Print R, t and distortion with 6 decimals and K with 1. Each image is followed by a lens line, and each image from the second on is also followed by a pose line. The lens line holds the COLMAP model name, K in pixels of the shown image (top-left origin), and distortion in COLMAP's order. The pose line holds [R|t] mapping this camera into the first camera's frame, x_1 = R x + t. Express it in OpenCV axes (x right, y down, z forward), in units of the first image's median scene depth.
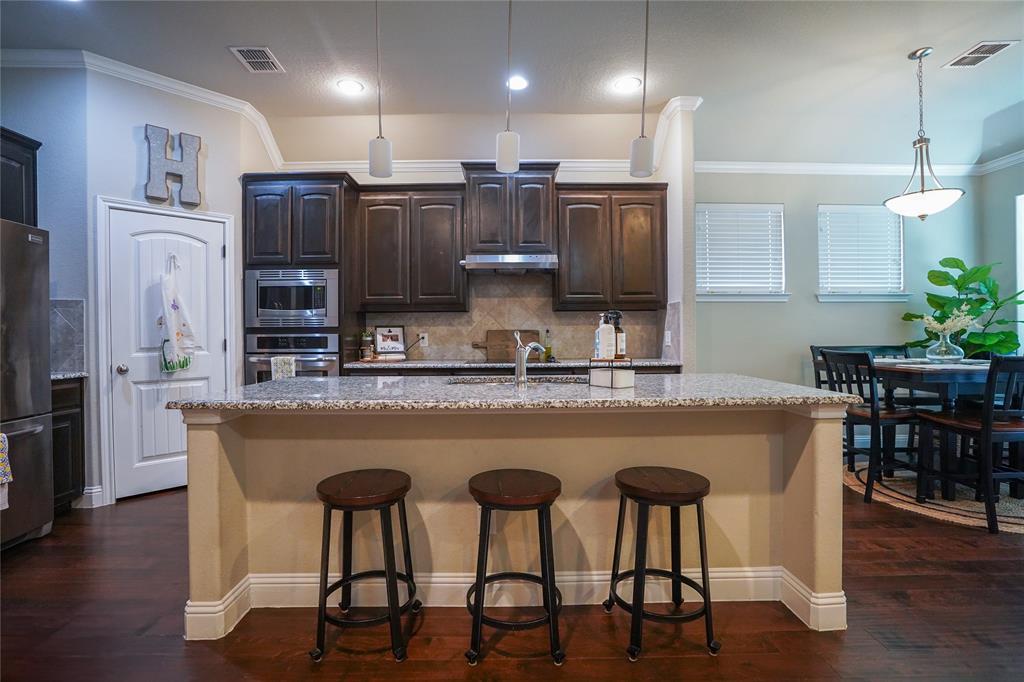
lens RADIAL K [[475.1, 0, 508.5], [0, 475.1, 339.2], [0, 0, 1]] dist [-0.077261, 0.033844]
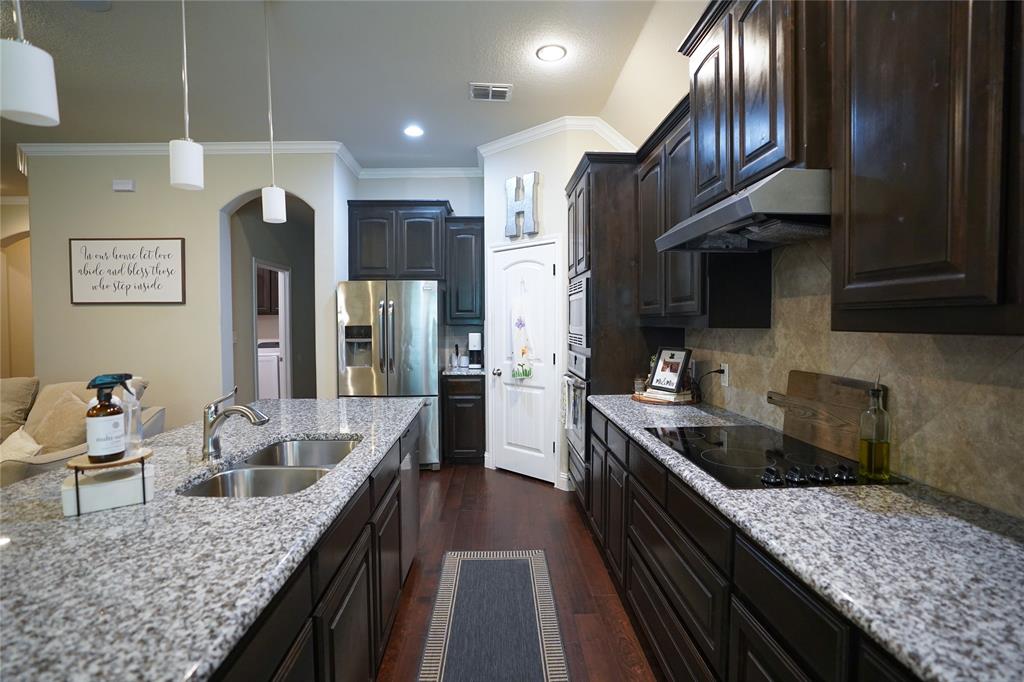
lens RADIAL K [[475.1, 0, 508.5], [0, 475.1, 339.2], [0, 0, 1]] dist [-0.077261, 0.033844]
pose [[0.032220, 0.042835, -0.998562, 0.392145], [-0.005527, 0.999074, 0.042679, -0.066581], [0.999466, 0.004144, 0.032427, 0.735247]]
